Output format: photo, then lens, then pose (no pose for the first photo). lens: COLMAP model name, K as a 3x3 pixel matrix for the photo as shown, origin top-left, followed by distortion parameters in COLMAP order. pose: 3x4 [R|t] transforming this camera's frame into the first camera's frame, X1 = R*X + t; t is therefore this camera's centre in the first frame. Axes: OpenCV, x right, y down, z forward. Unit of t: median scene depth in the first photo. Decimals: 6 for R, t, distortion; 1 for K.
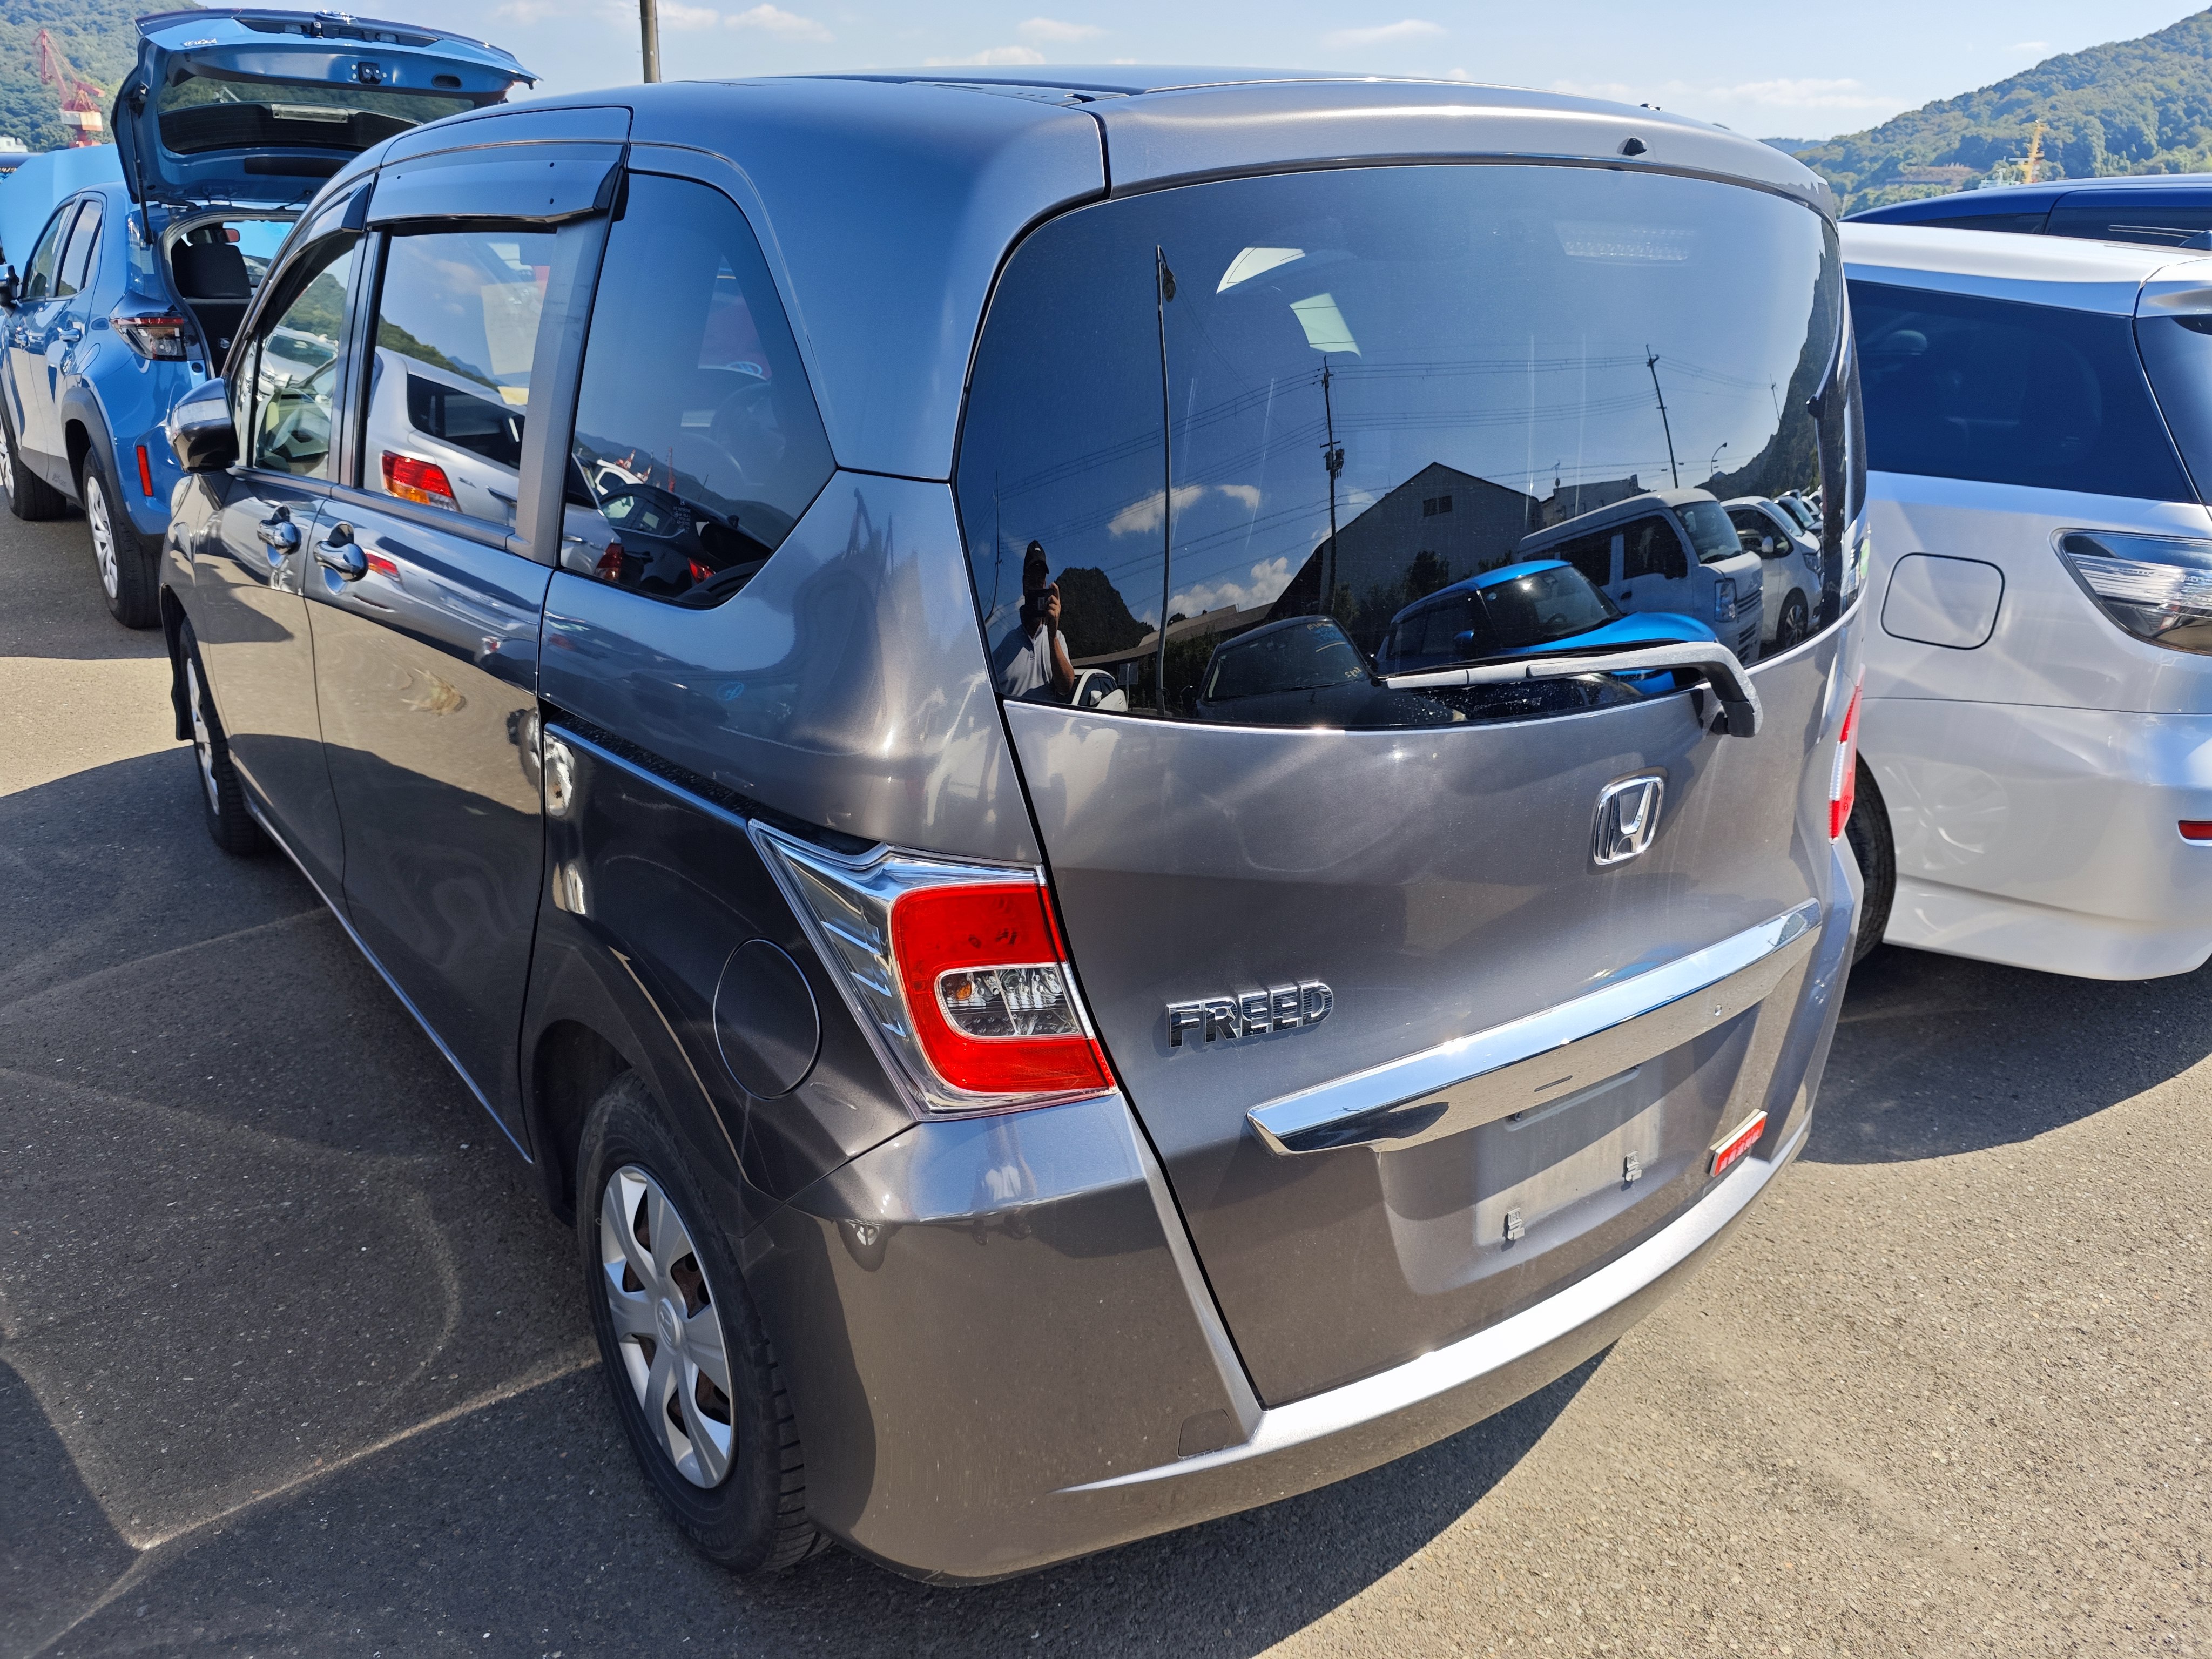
lens RADIAL K [[1718.1, 0, 1106.0], [0, 1718.1, 829.5], [0, 0, 1]] dist [0.013284, -0.024874]
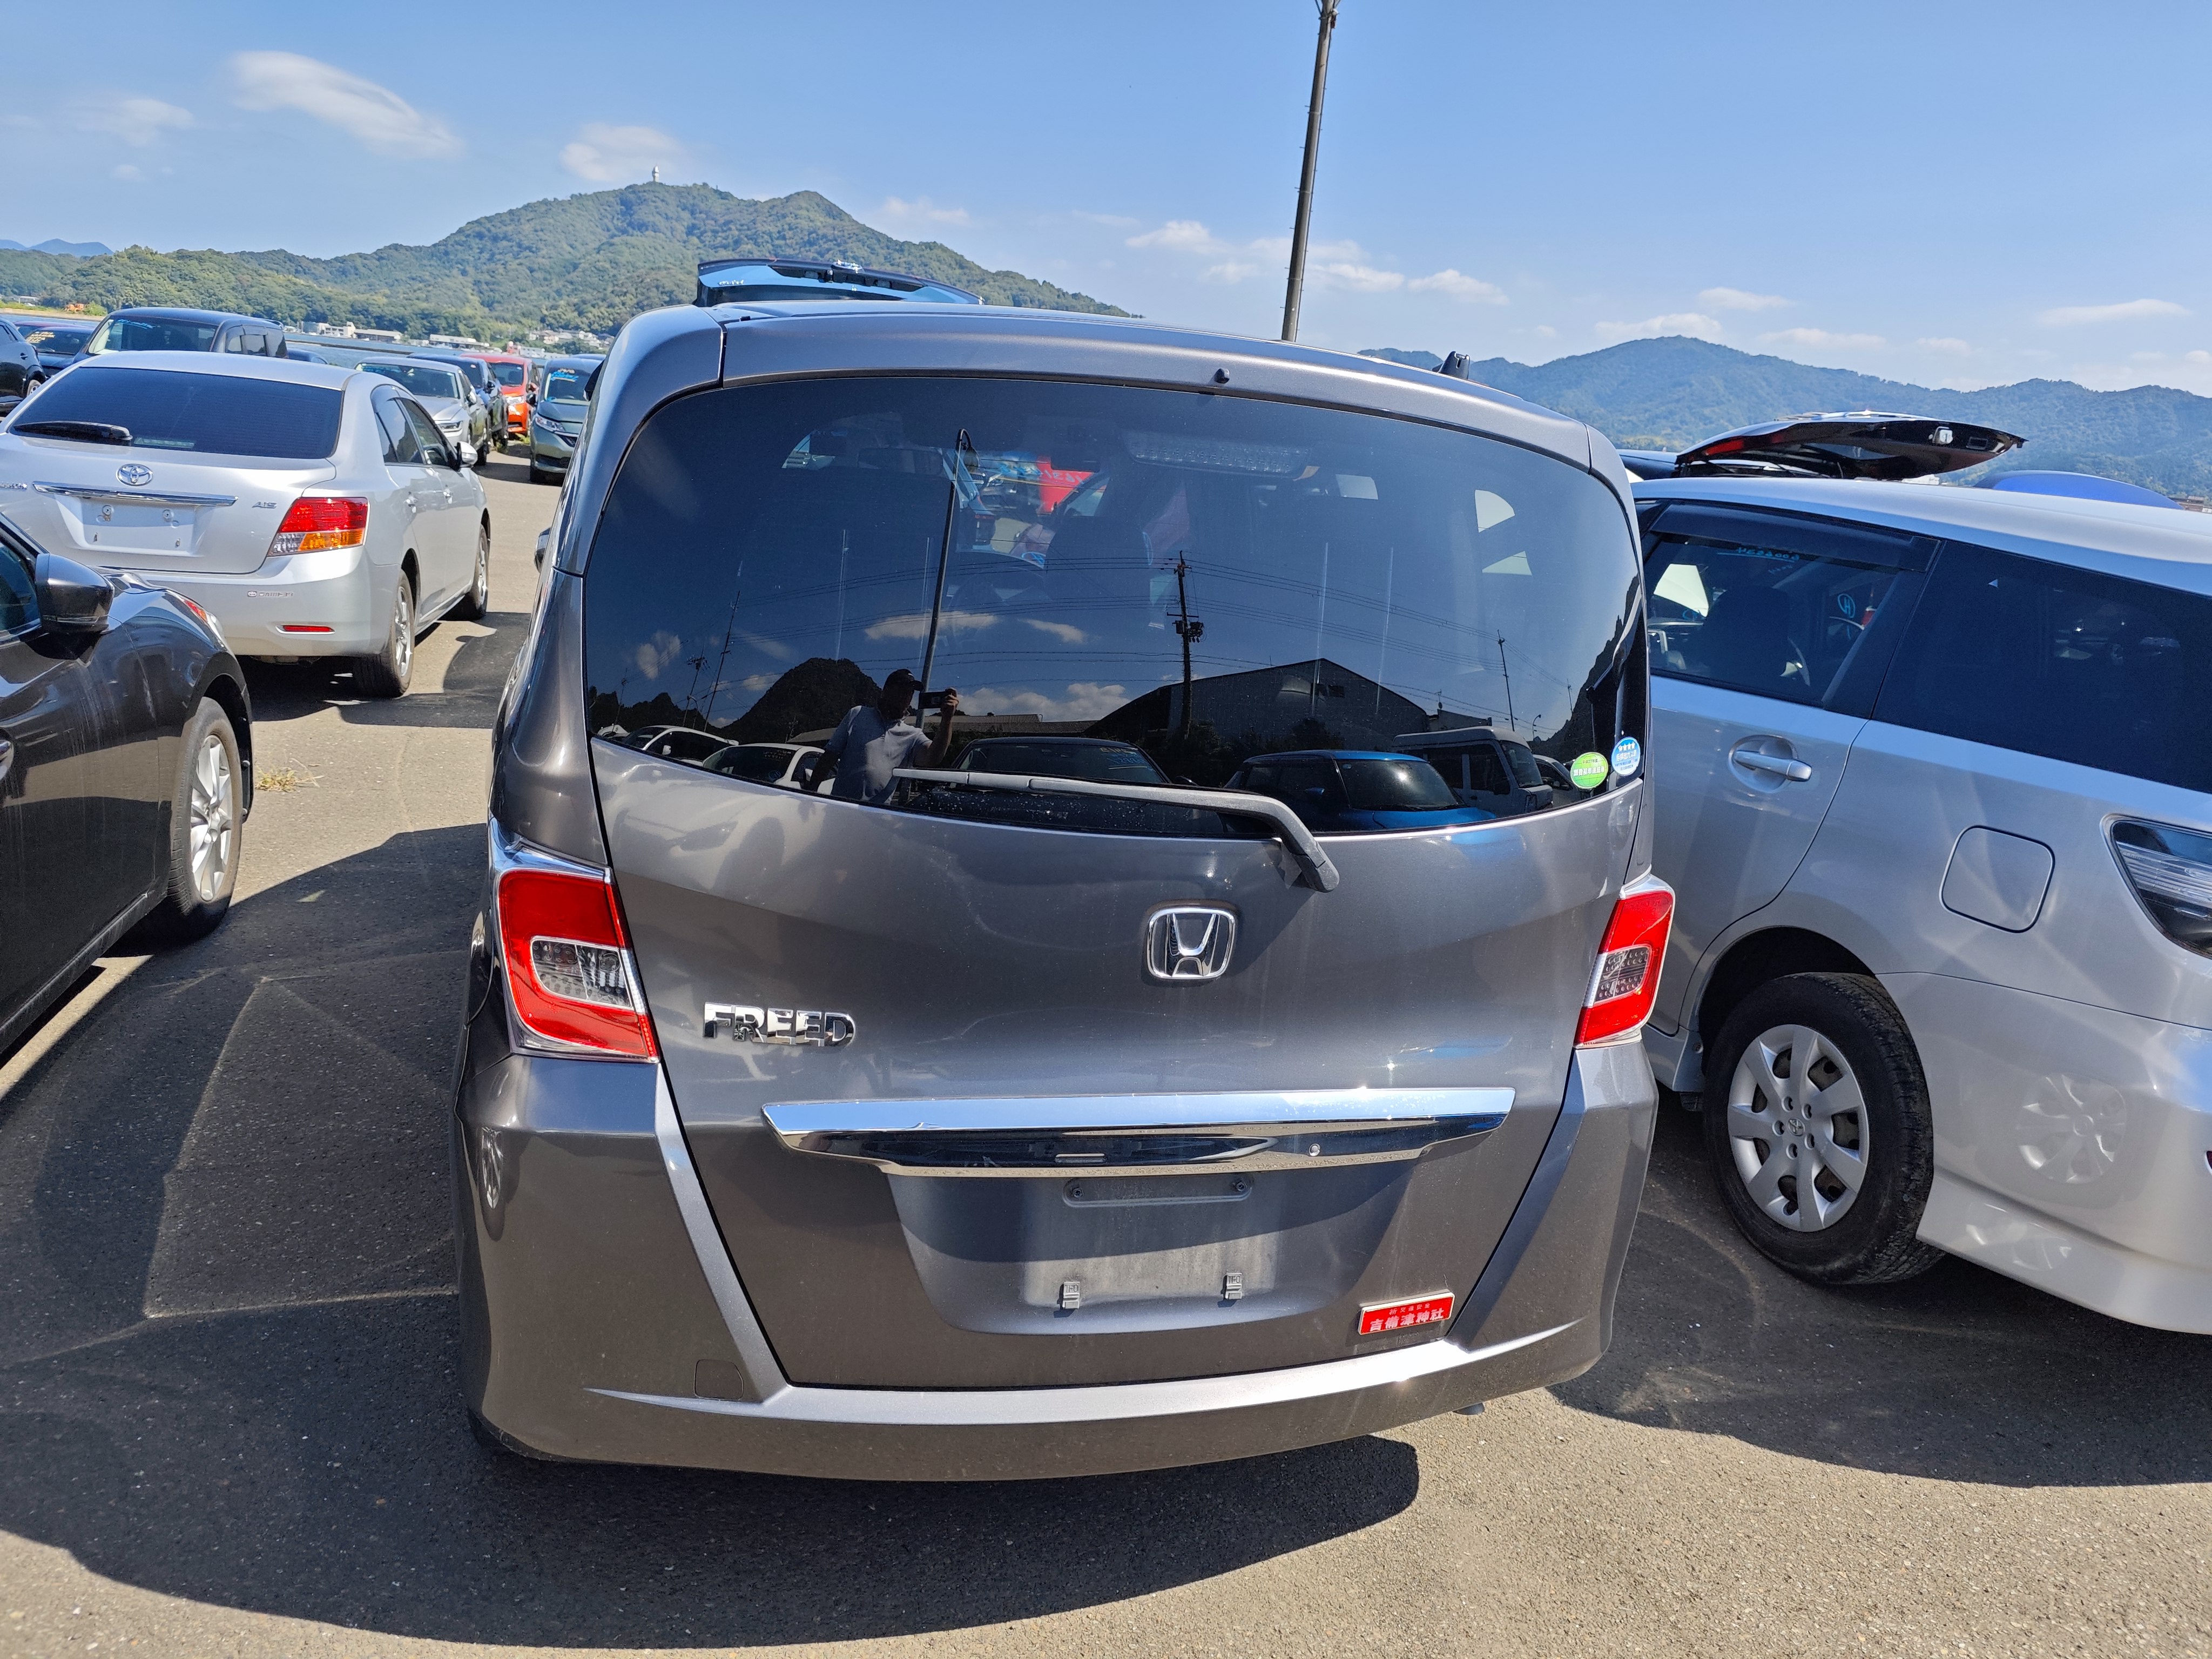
lens RADIAL K [[1735.1, 0, 1106.1], [0, 1735.1, 790.4], [0, 0, 1]] dist [0.006453, -0.007641]
pose [[0.921189, 0.130120, -0.366715, 0.552851], [-0.185606, 0.975245, -0.120200, 0.036596], [0.341997, 0.178792, 0.922536, -0.075570]]
